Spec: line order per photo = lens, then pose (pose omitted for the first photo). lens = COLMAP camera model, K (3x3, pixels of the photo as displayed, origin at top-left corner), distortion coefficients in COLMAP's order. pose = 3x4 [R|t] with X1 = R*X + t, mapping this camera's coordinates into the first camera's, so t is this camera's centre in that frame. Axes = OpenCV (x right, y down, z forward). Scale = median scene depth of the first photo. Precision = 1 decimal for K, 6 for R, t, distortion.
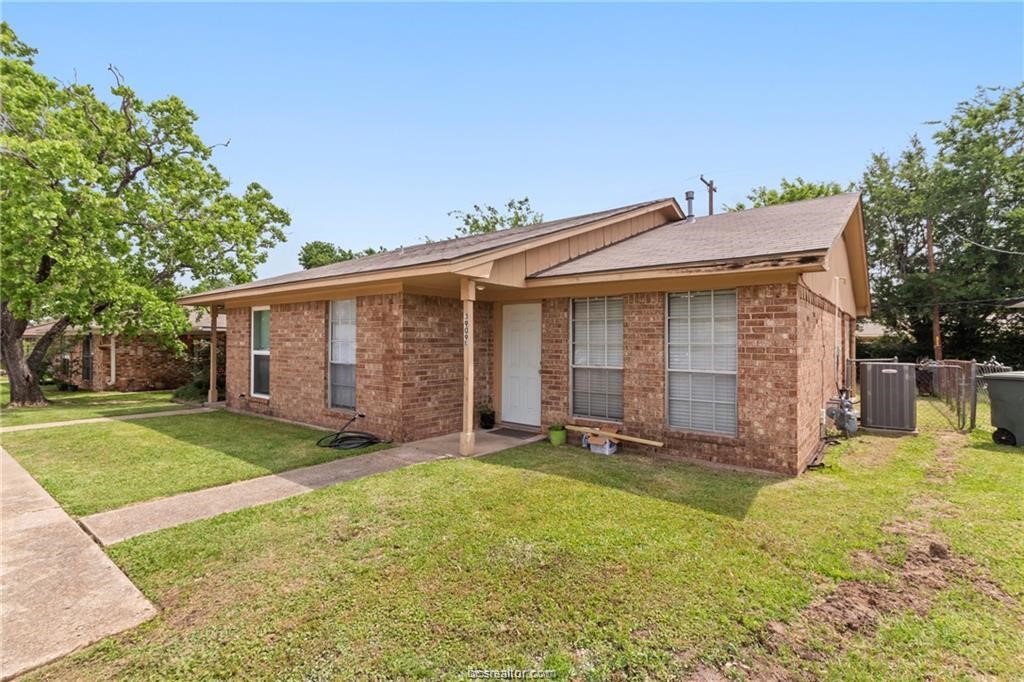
lens RADIAL K [[472.9, 0, 512.9], [0, 472.9, 344.1], [0, 0, 1]] dist [0.001614, 0.000092]
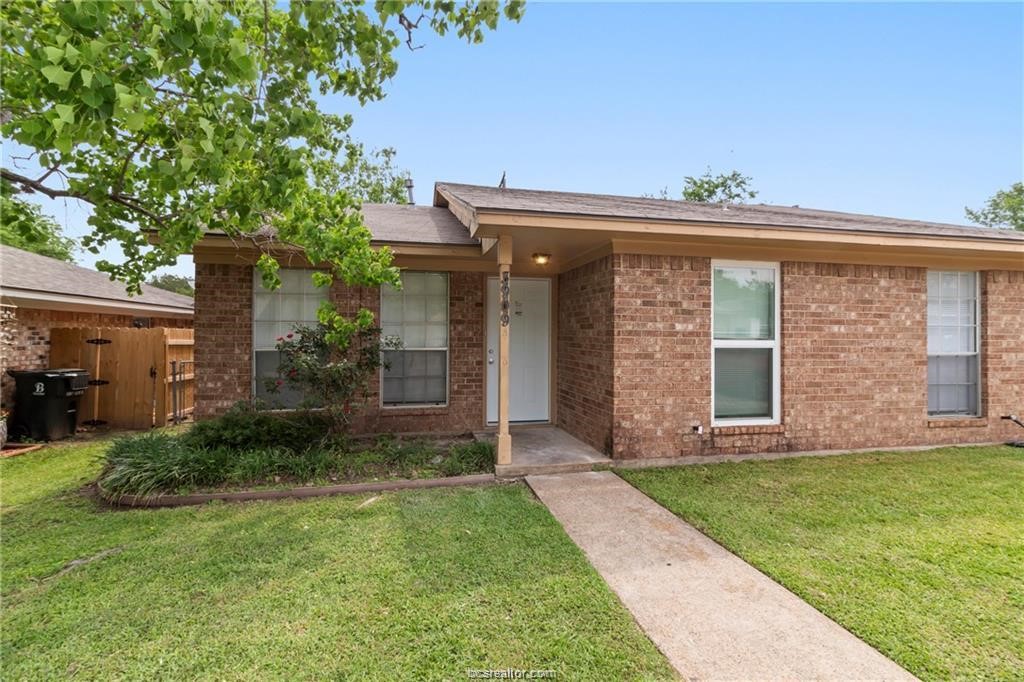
lens RADIAL K [[472.9, 0, 512.9], [0, 472.9, 333.2], [0, 0, 1]] dist [0.001614, 0.000092]
pose [[0.646093, -0.003675, 0.763250, -1.282964], [-0.003141, 0.999967, 0.007474, 0.002692], [-0.763252, -0.007226, 0.646060, 0.965942]]
